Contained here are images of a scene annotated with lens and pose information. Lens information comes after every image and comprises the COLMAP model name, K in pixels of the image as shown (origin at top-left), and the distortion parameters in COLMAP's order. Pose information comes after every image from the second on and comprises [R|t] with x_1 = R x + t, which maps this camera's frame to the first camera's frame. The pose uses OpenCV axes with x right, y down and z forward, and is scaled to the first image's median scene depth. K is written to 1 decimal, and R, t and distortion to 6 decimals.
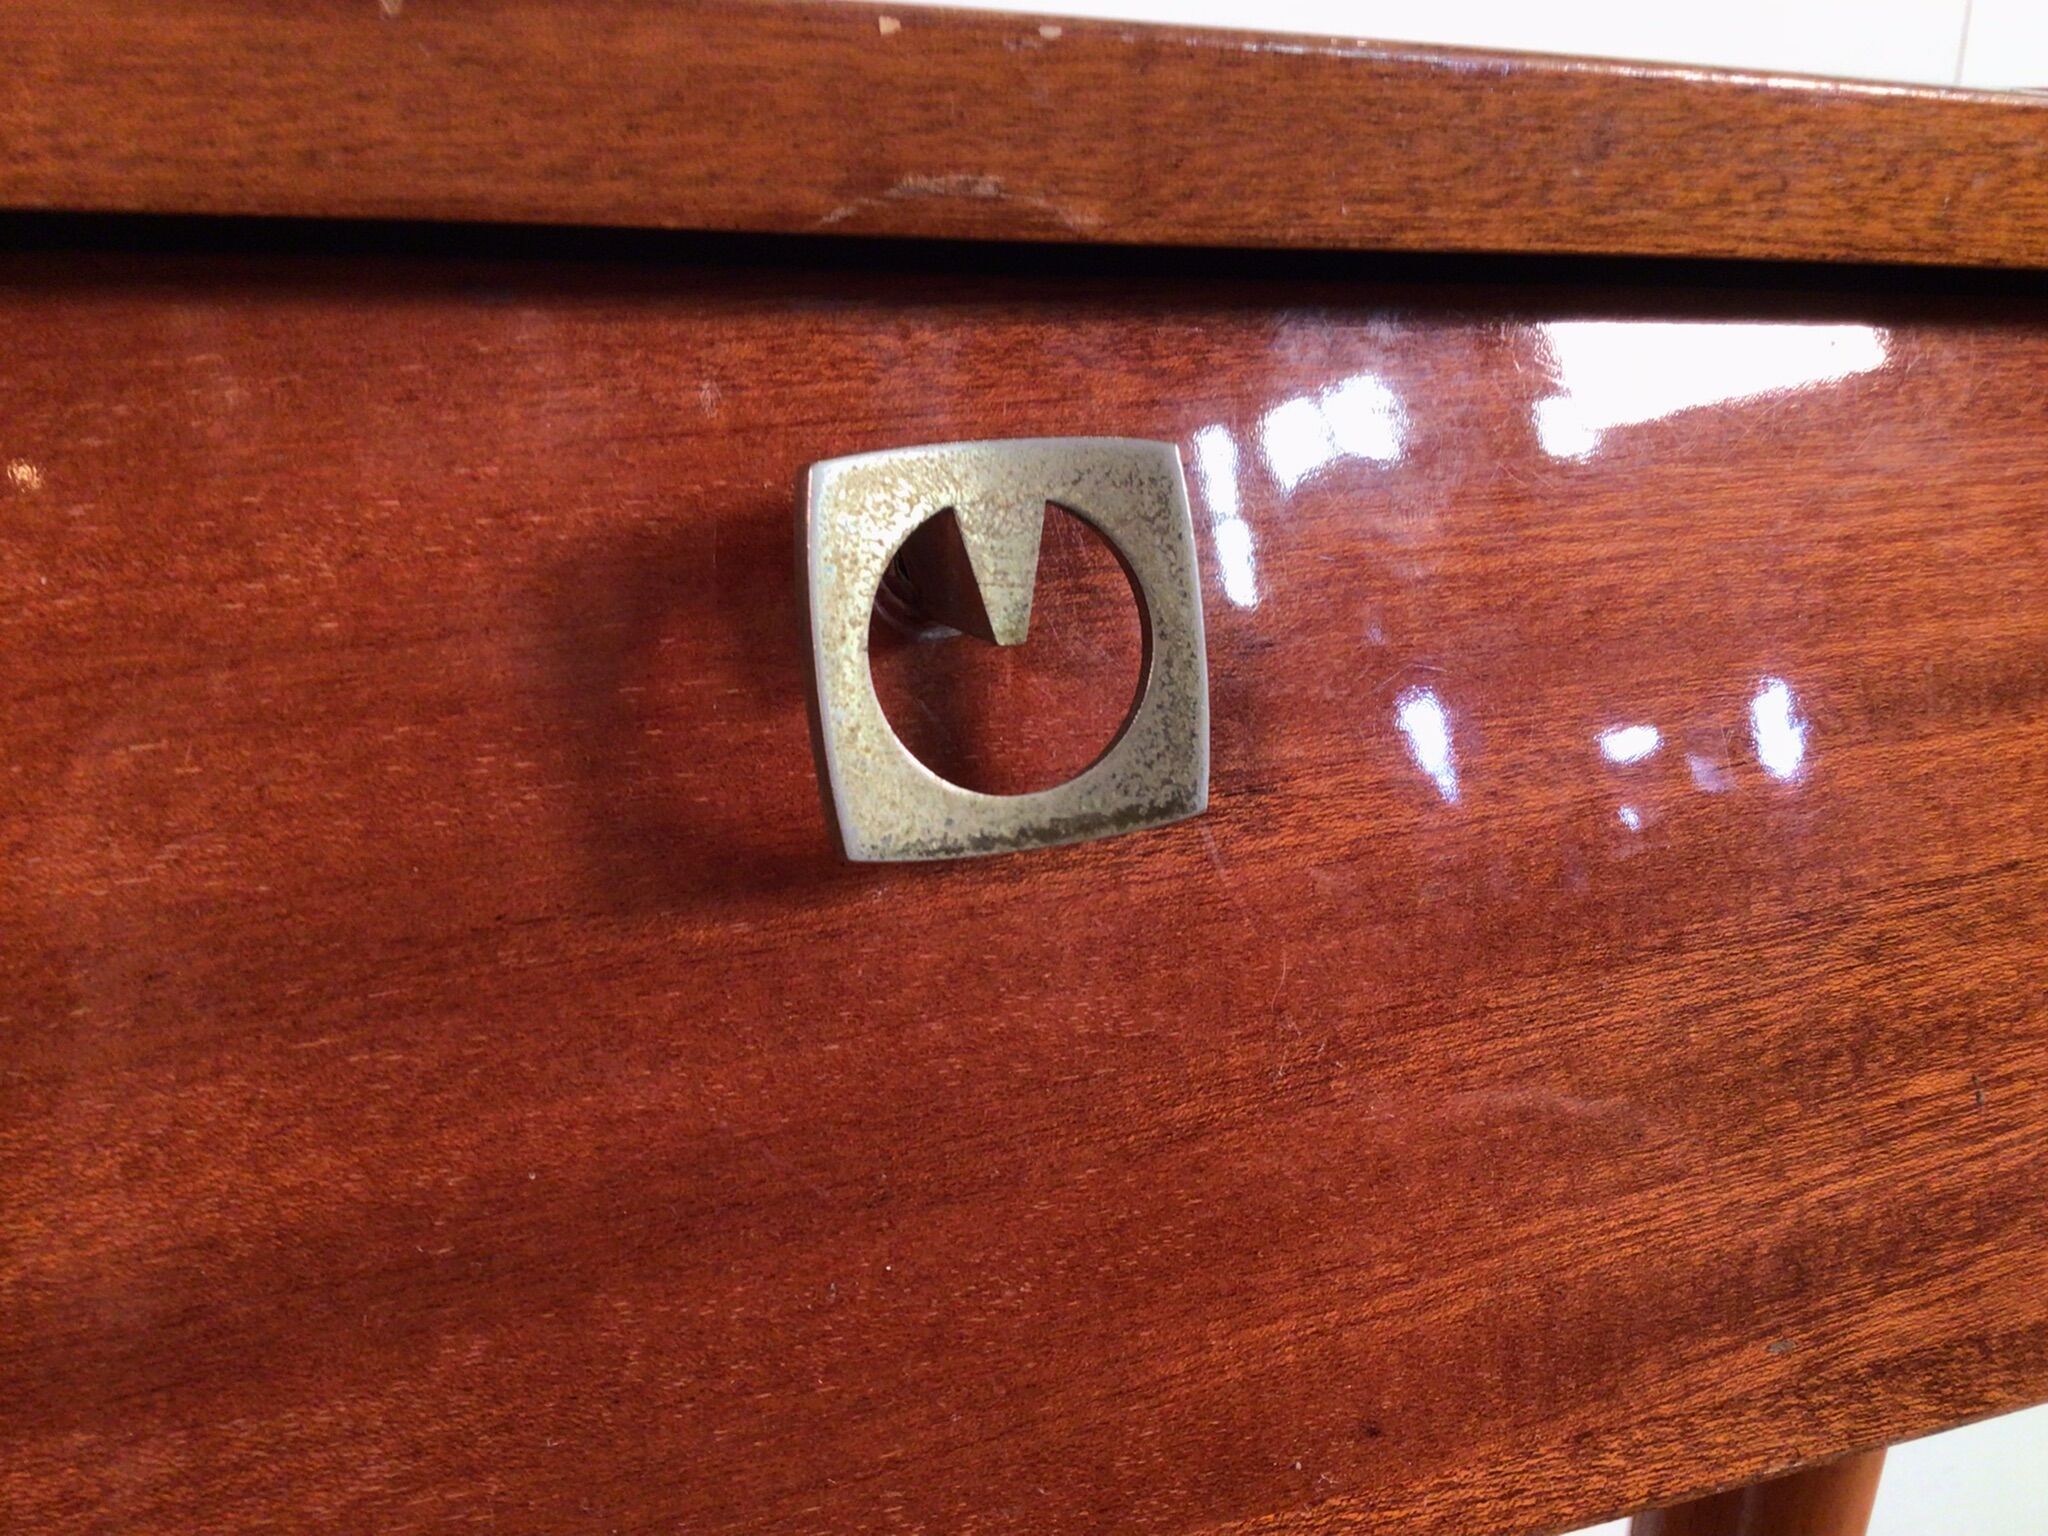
lens RADIAL K [[1904.4, 0, 1071.9], [0, 1904.4, 775.7], [0, 0, 1]] dist [0.117565, -0.284231]
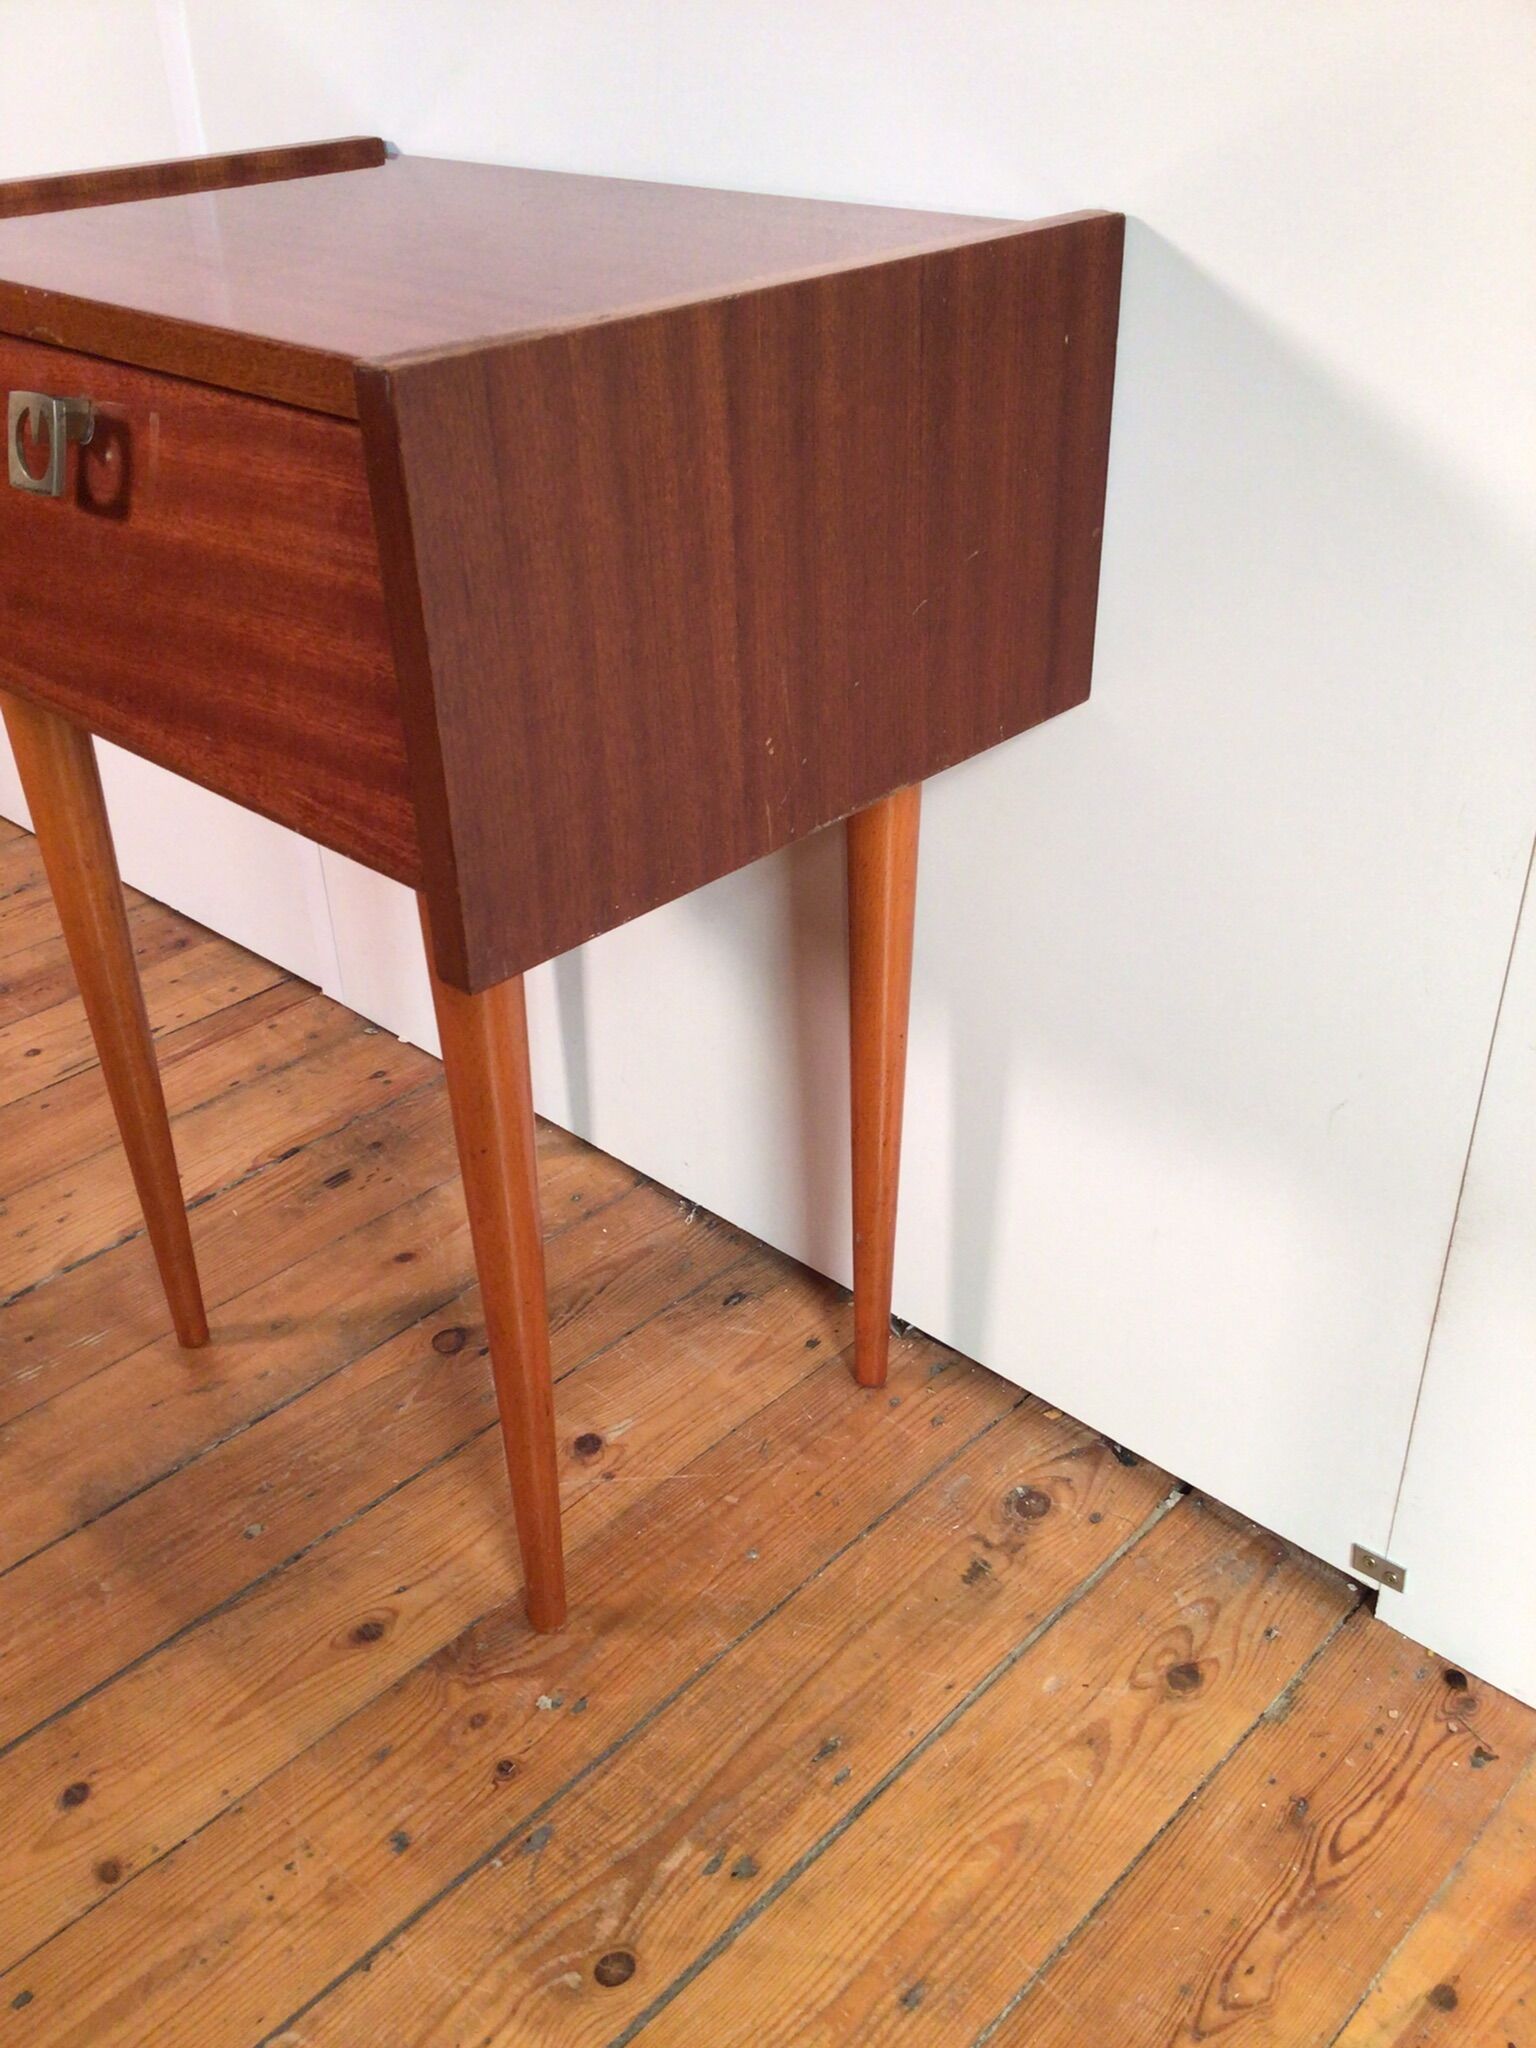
lens RADIAL K [[1844.9, 0, 765.3], [0, 1844.9, 1036.5], [0, 0, 1]] dist [0.128968, -0.268705]
pose [[0.407587, 0.425074, -0.808198, 4.385302], [-0.242885, 0.903634, 0.352778, -0.712860], [0.880272, 0.052511, 0.471554, 0.517125]]
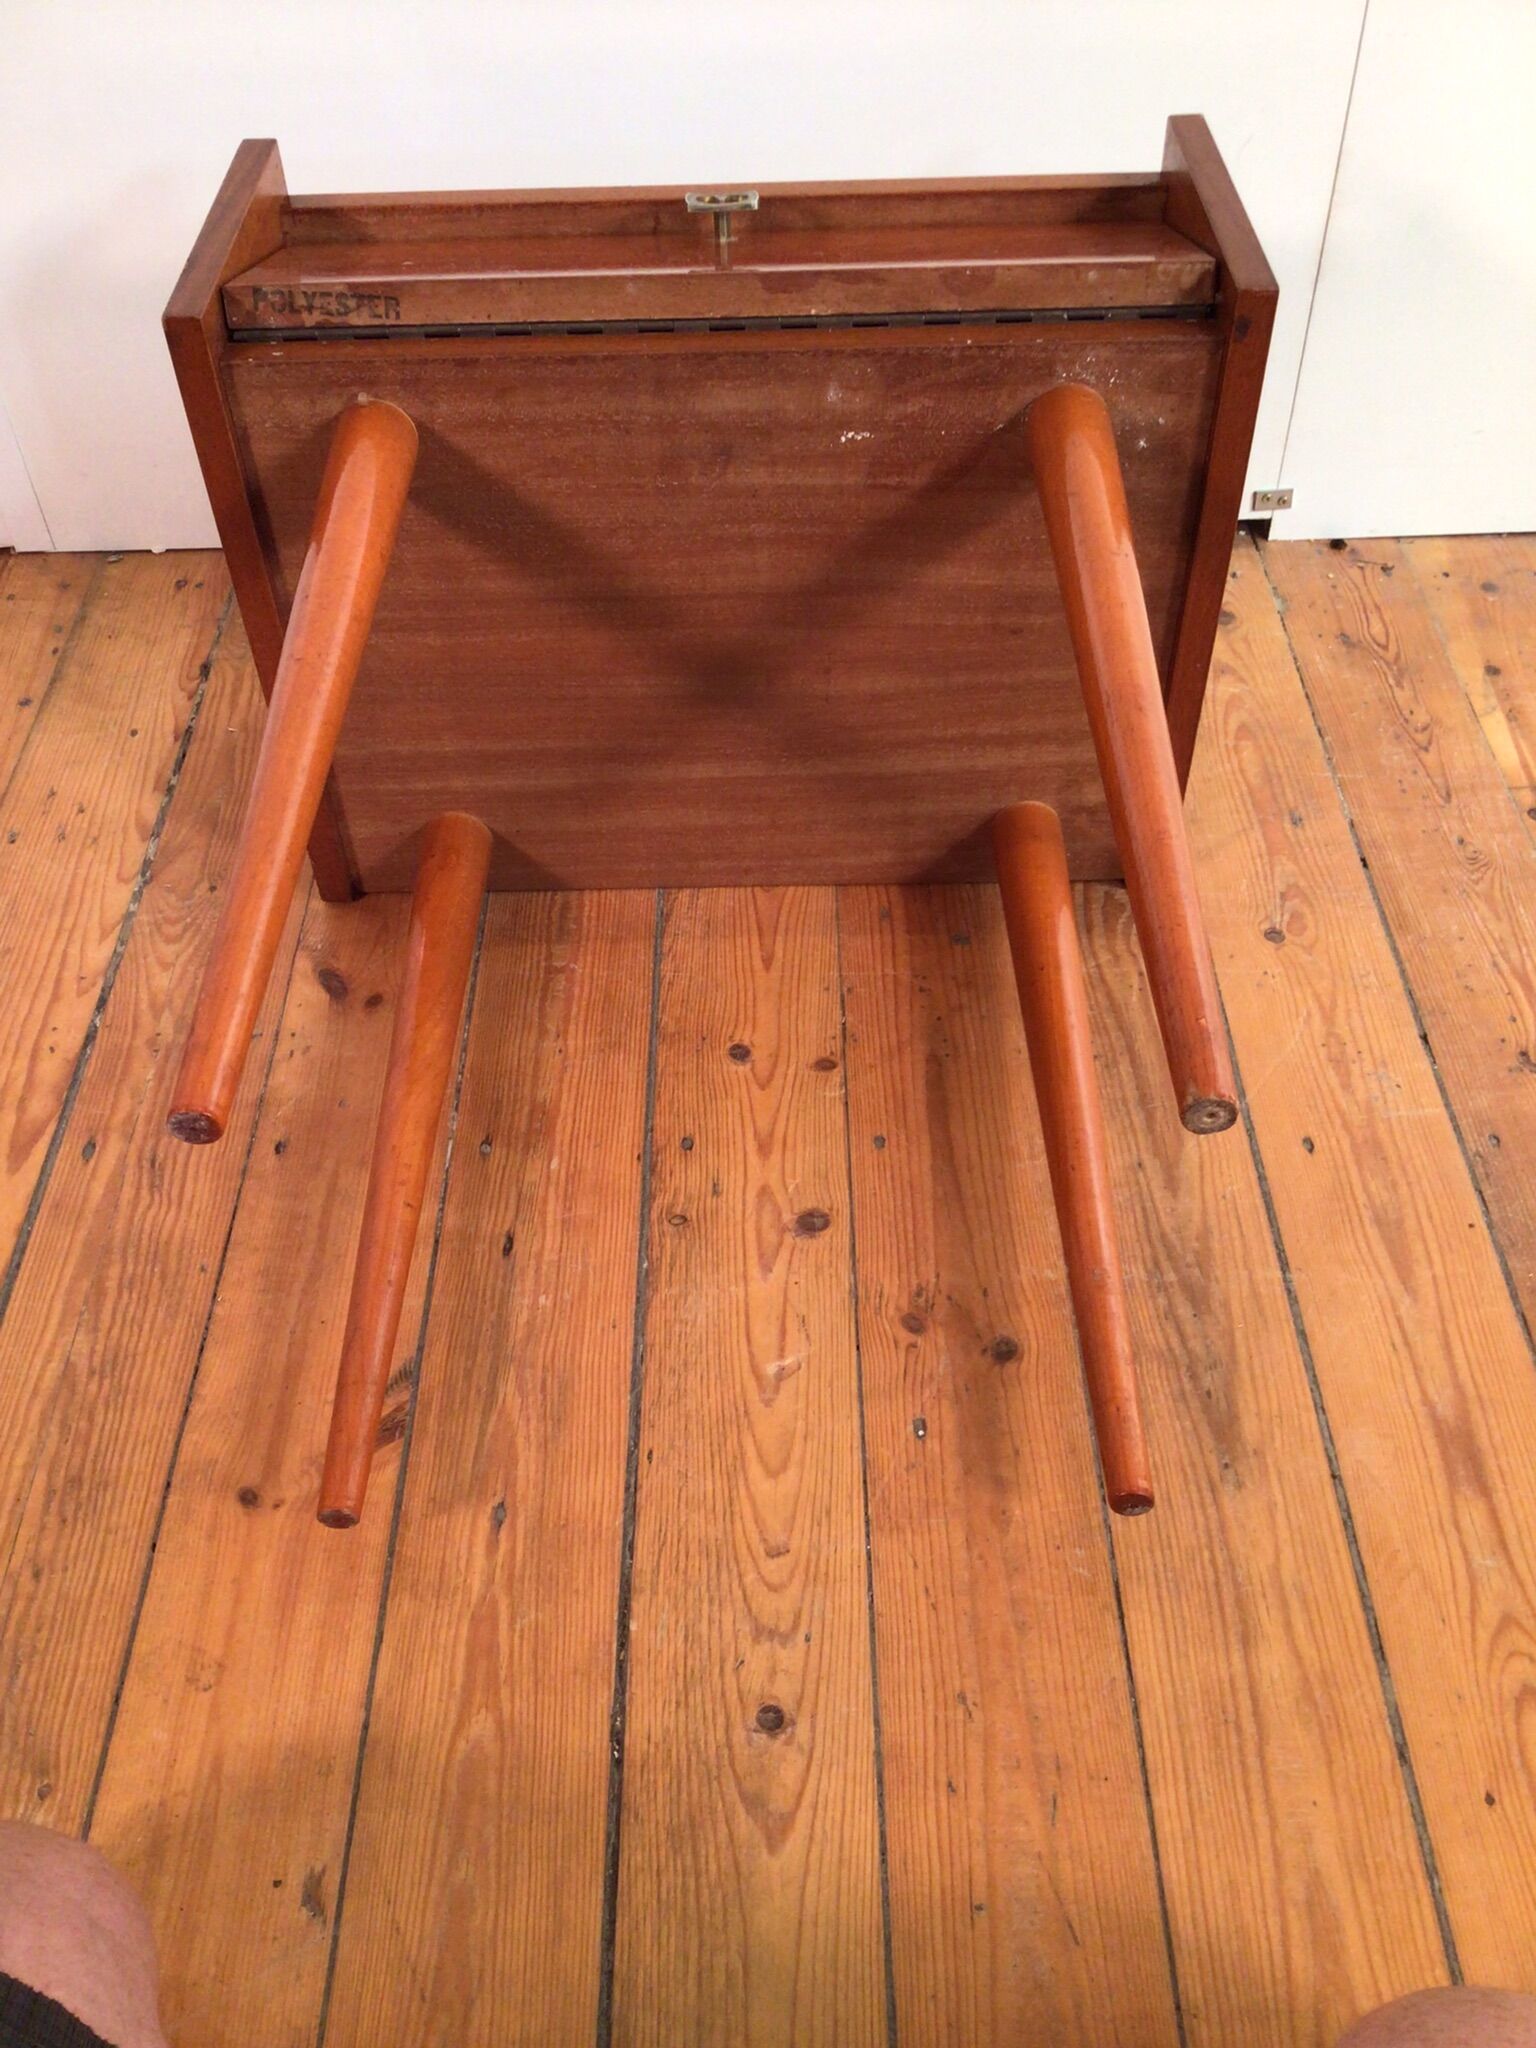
lens RADIAL K [[1844.9, 0, 765.3], [0, 1844.9, 1036.5], [0, 0, 1]] dist [0.128968, -0.268705]
pose [[0.925131, 0.226168, -0.304928, 2.386527], [-0.050813, 0.869723, 0.490918, 0.340265], [0.376232, -0.438669, 0.816100, -3.302229]]
